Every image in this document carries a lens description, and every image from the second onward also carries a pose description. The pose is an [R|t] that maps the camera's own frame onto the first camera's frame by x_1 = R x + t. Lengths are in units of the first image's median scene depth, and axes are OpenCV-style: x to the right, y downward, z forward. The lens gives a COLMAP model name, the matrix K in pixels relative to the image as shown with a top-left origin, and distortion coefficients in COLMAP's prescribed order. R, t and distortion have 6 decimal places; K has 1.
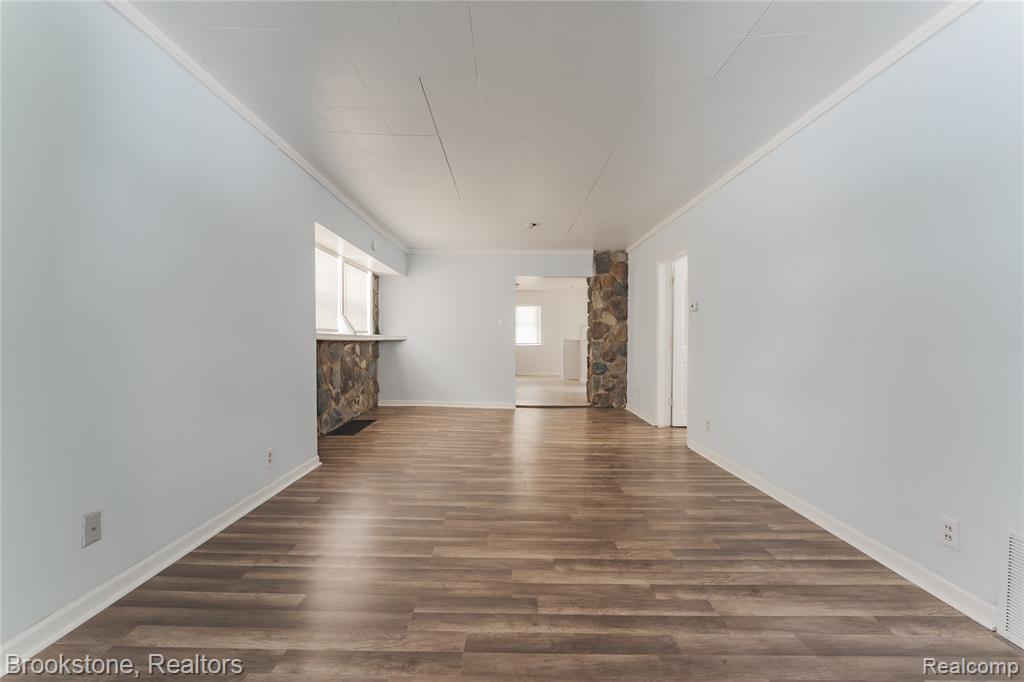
lens RADIAL K [[430.6, 0, 499.7], [0, 430.6, 329.6], [0, 0, 1]] dist [-0.001524, -0.000203]
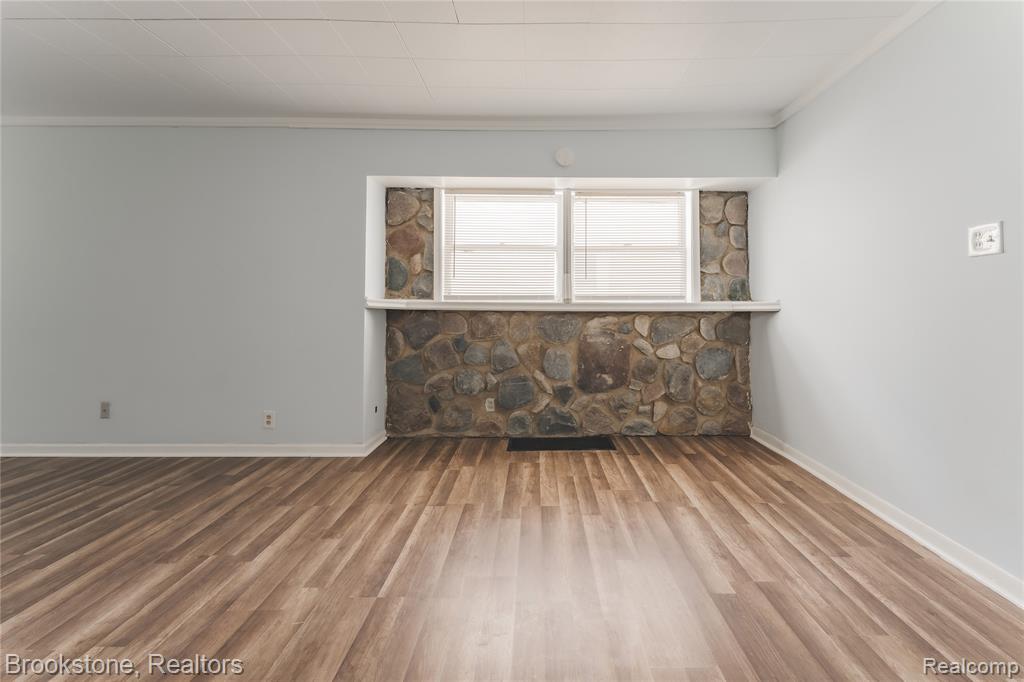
lens RADIAL K [[420.0, 0, 537.5], [0, 420.0, 310.6], [0, 0, 1]] dist [-0.000539, -0.000161]
pose [[0.016501, -0.013133, -0.999778, 0.304893], [0.021012, 0.999697, -0.012785, 0.032154], [0.999643, -0.020796, 0.016772, 0.966803]]
